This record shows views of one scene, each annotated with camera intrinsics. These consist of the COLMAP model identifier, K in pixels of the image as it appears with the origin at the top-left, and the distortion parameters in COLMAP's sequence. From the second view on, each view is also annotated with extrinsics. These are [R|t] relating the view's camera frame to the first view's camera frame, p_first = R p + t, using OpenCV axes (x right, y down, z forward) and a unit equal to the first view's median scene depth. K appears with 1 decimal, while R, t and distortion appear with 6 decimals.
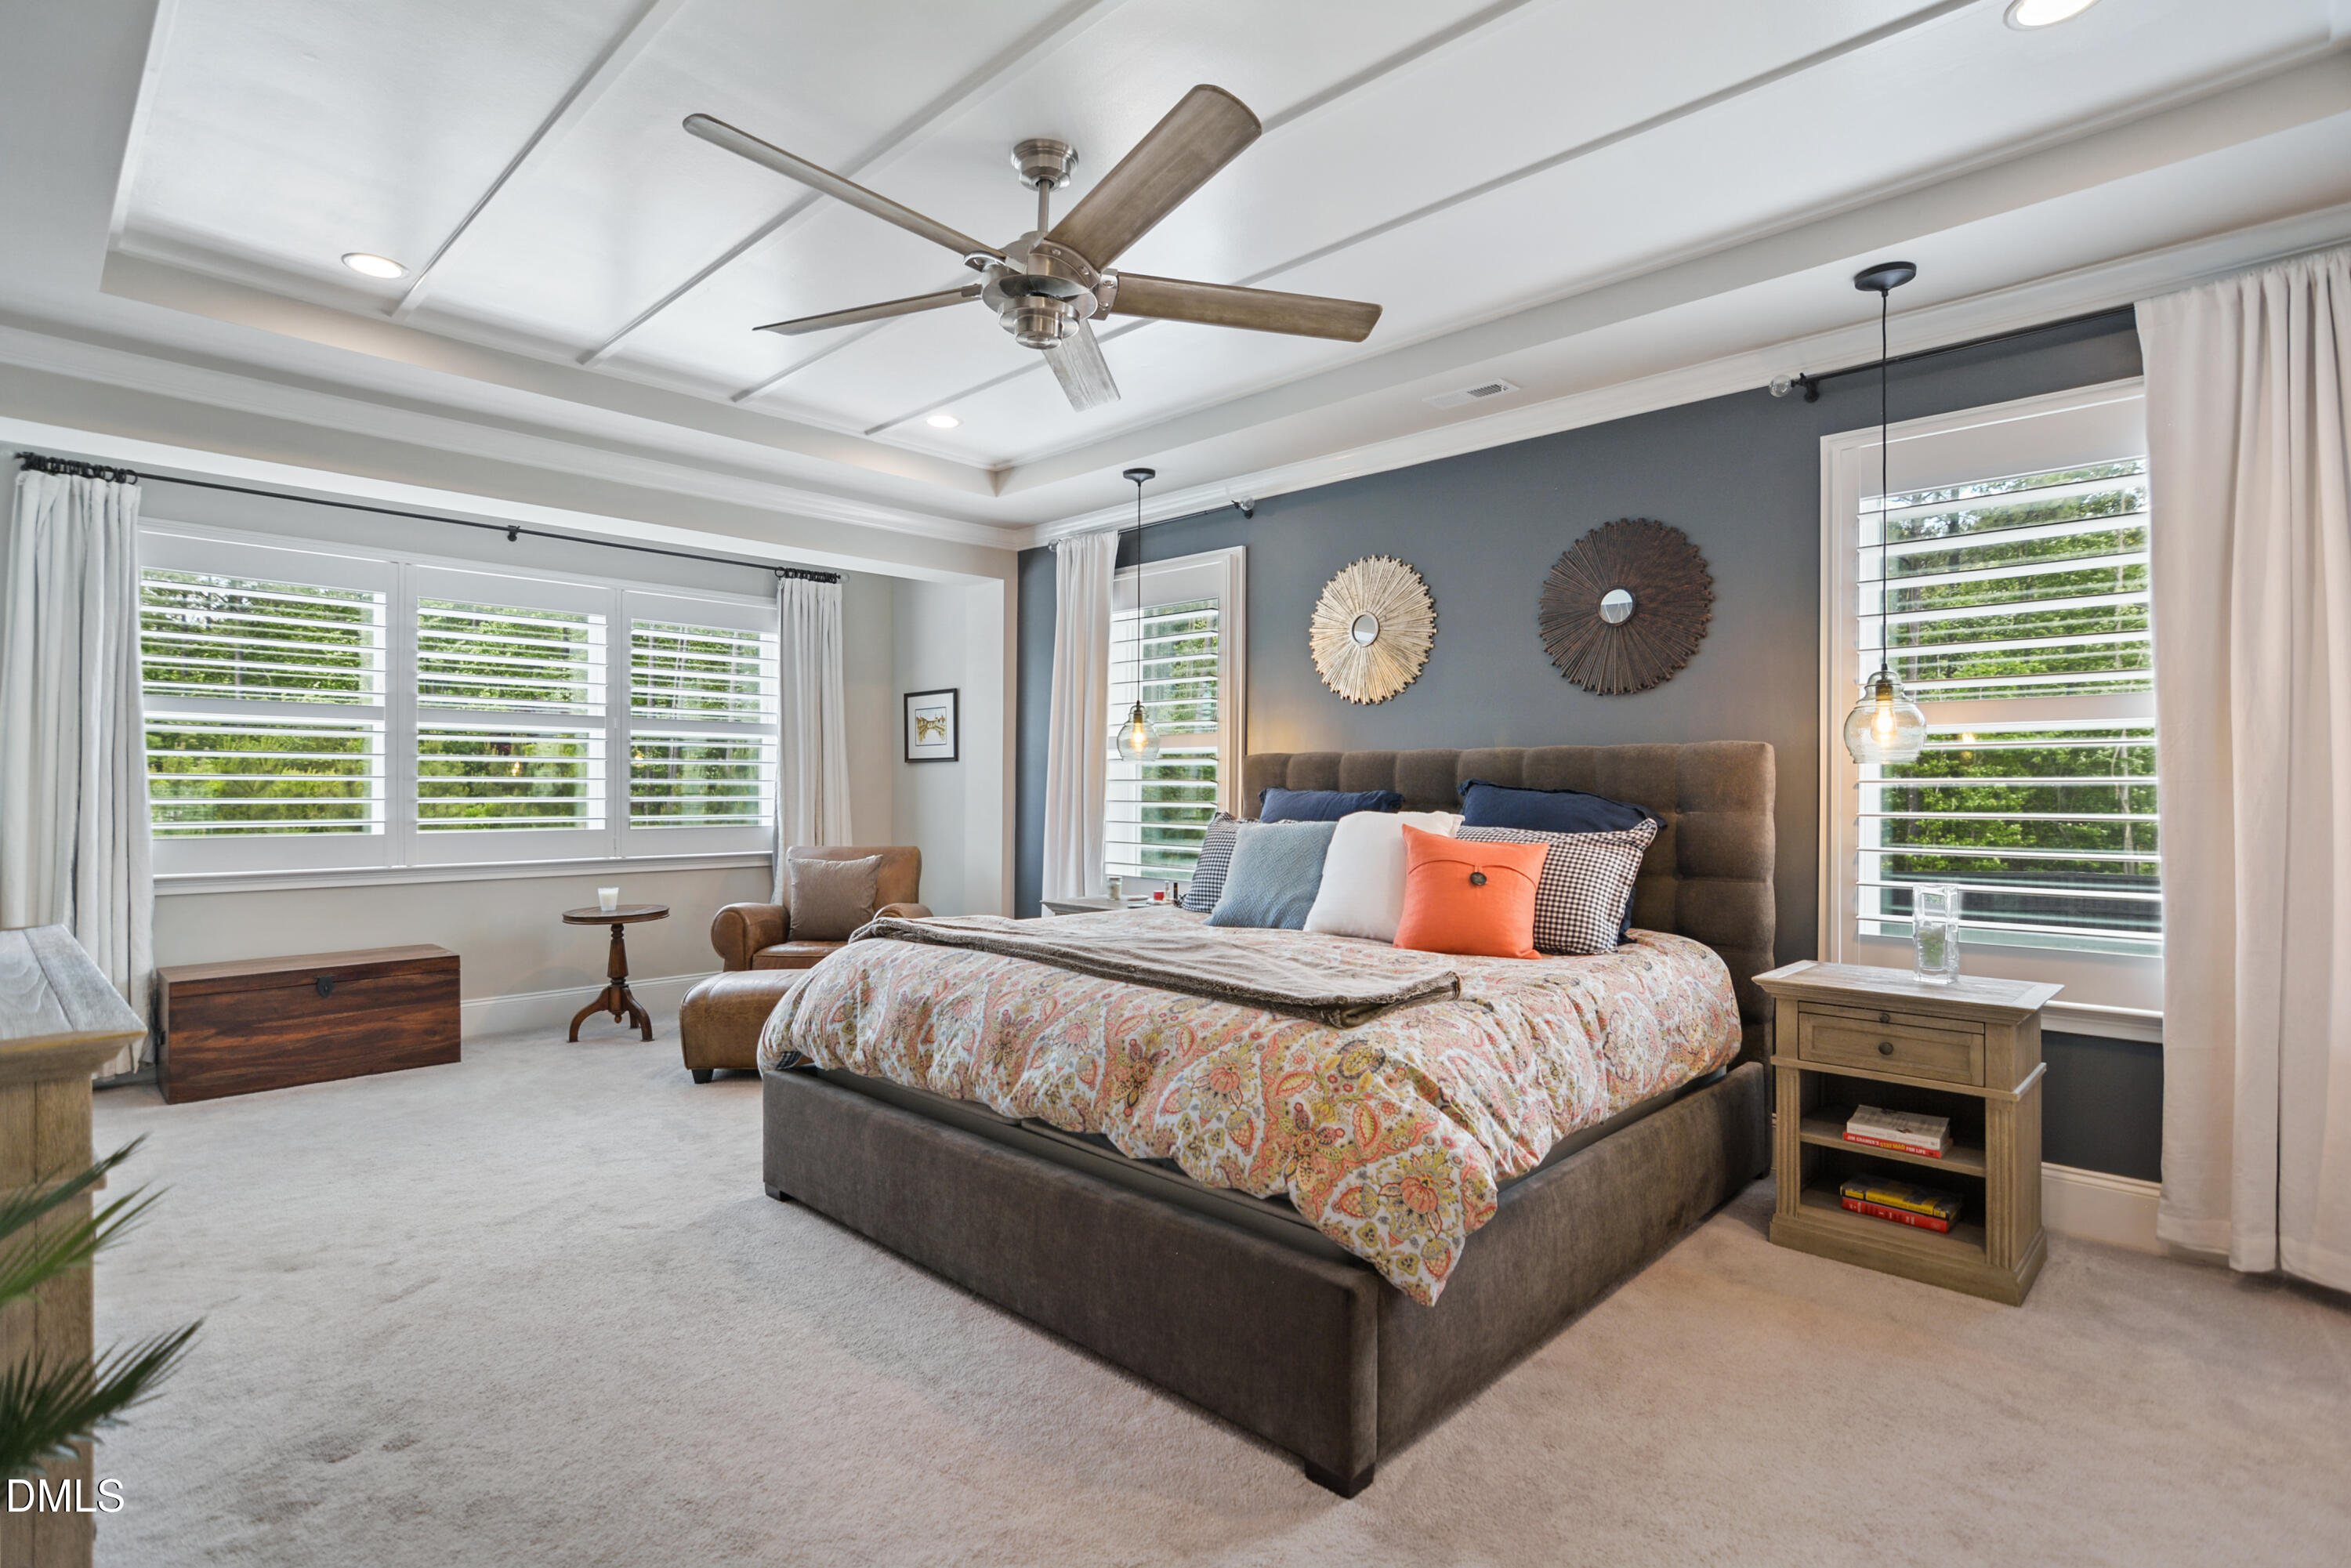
lens RADIAL K [[1140.2, 0, 1173.2], [0, 1140.2, 788.2], [0, 0, 1]] dist [-0.001986, 0.000079]
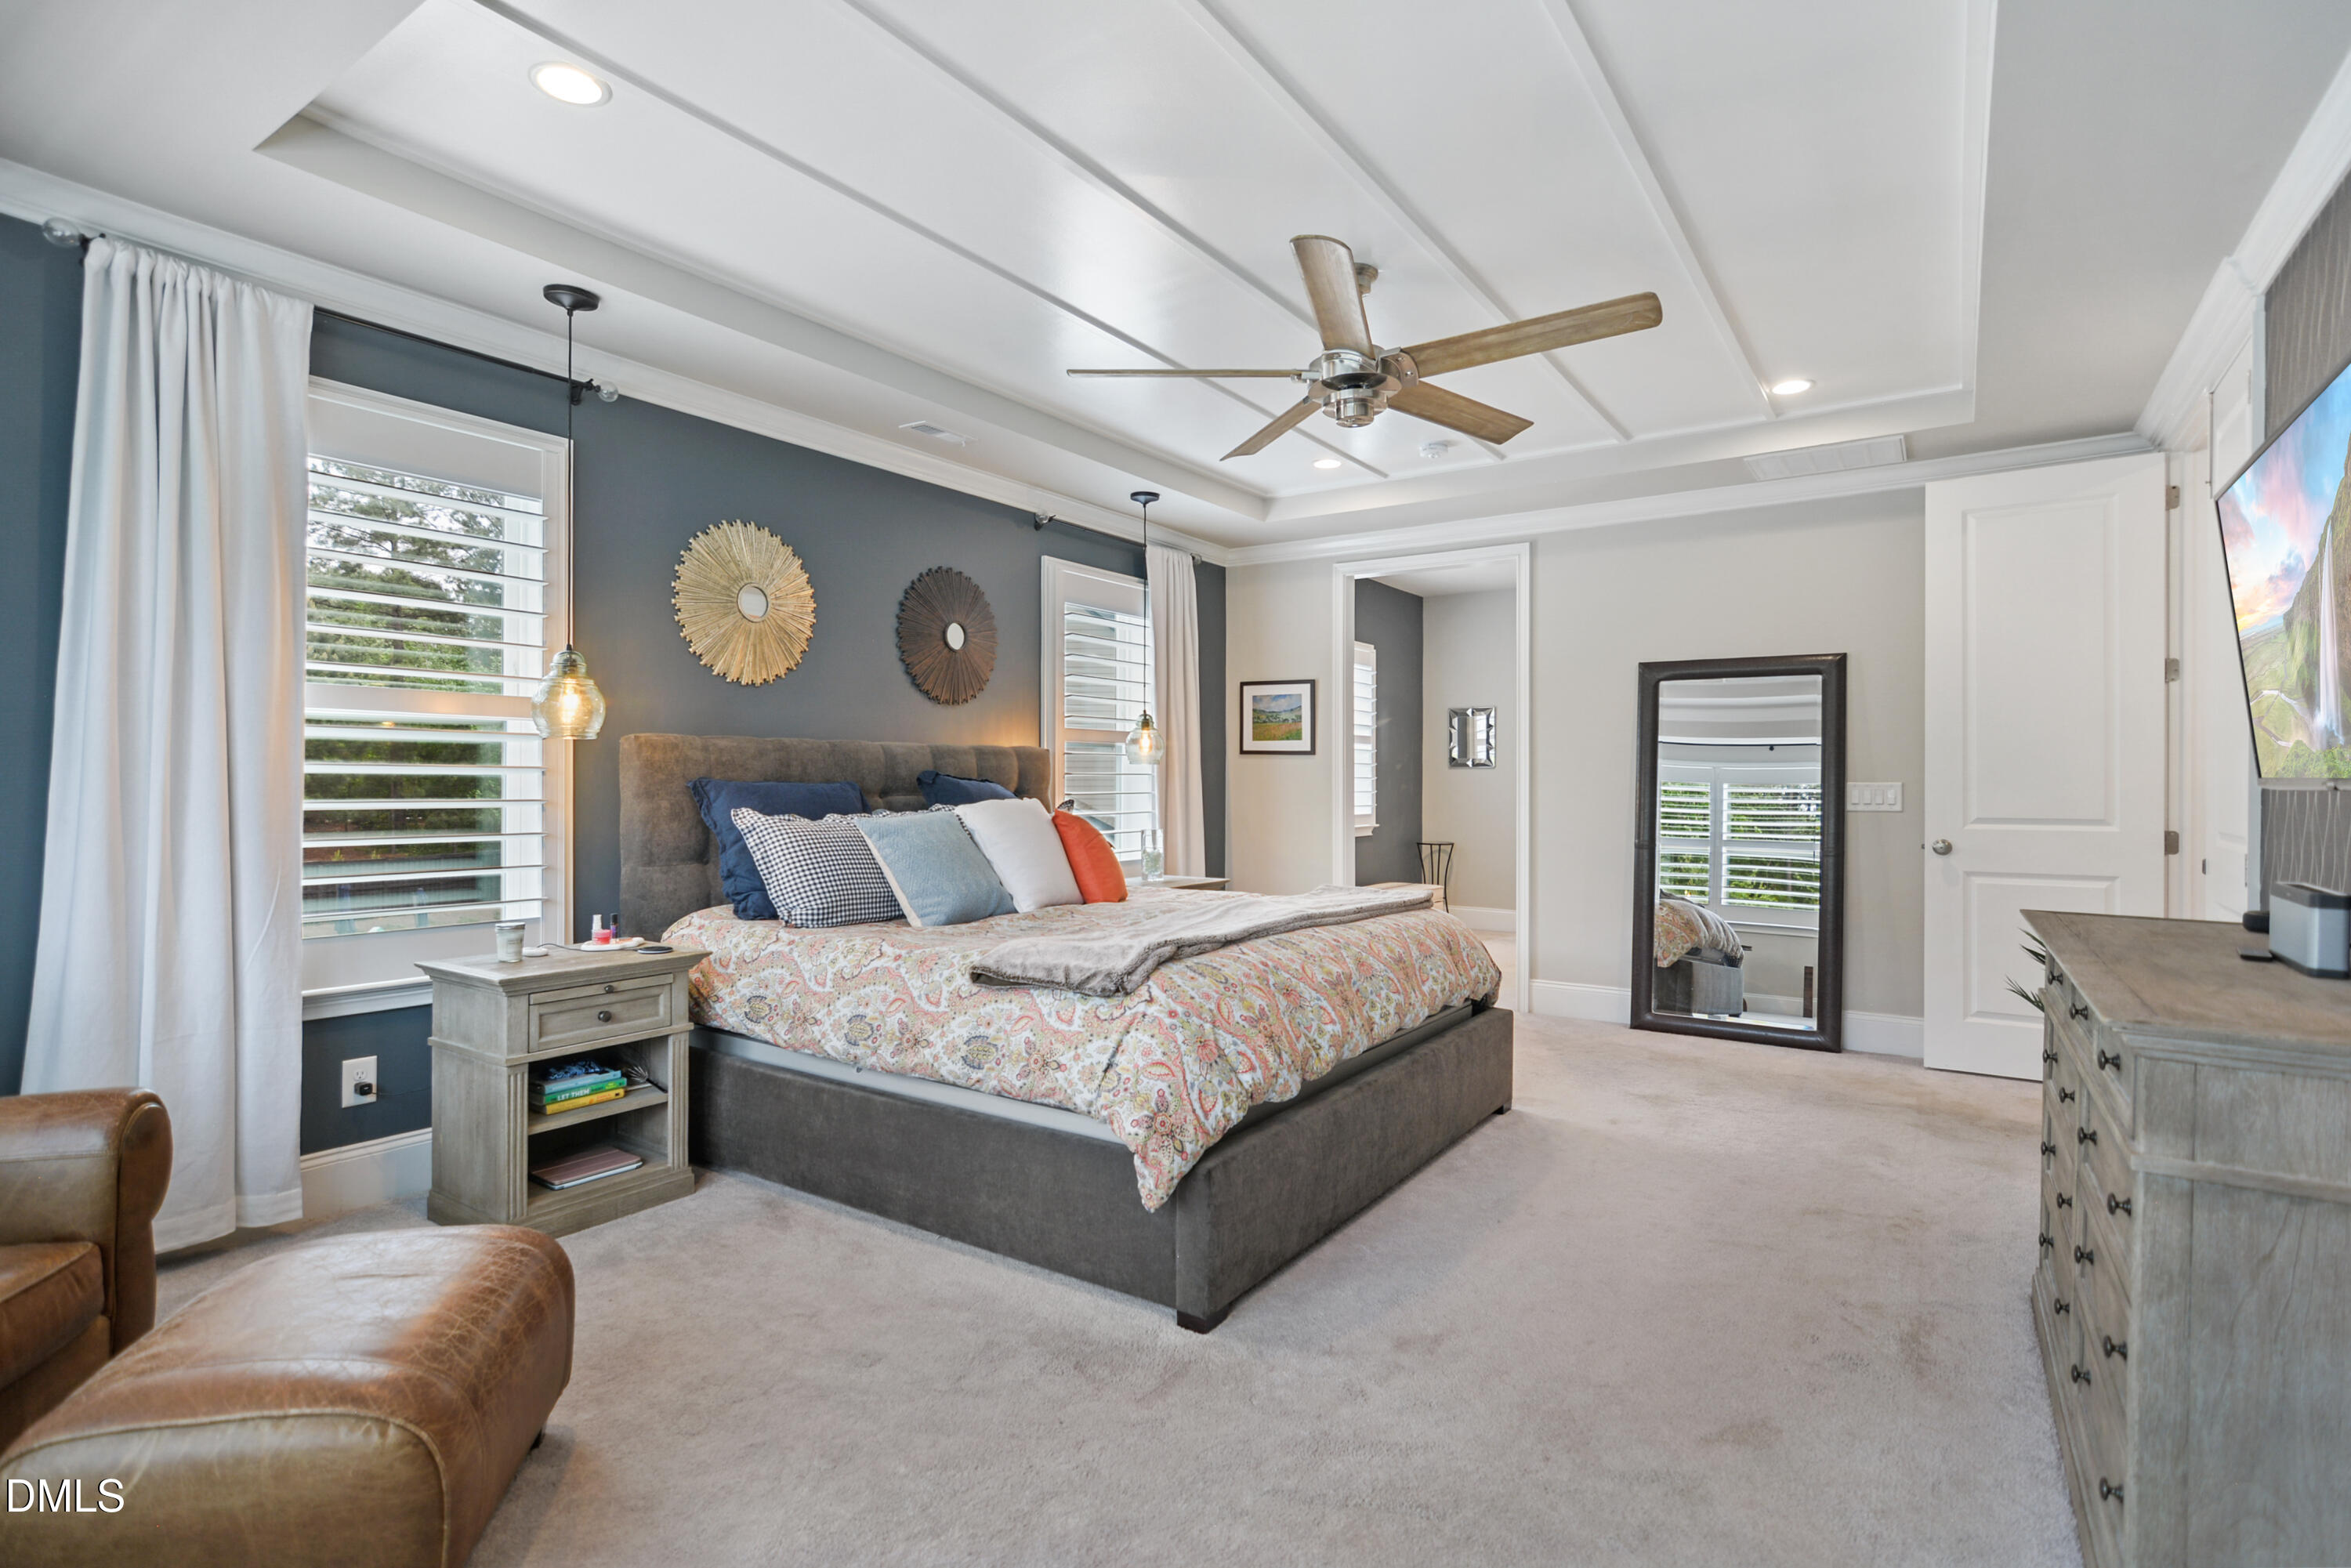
lens RADIAL K [[1140.2, 0, 1172.4], [0, 1140.2, 776.9], [0, 0, 1]] dist [-0.001986, 0.000079]
pose [[-0.164022, -0.003006, 0.986452, -0.802849], [-0.000811, 0.999995, 0.002913, -0.004680], [-0.986456, -0.000322, -0.164024, 0.849930]]
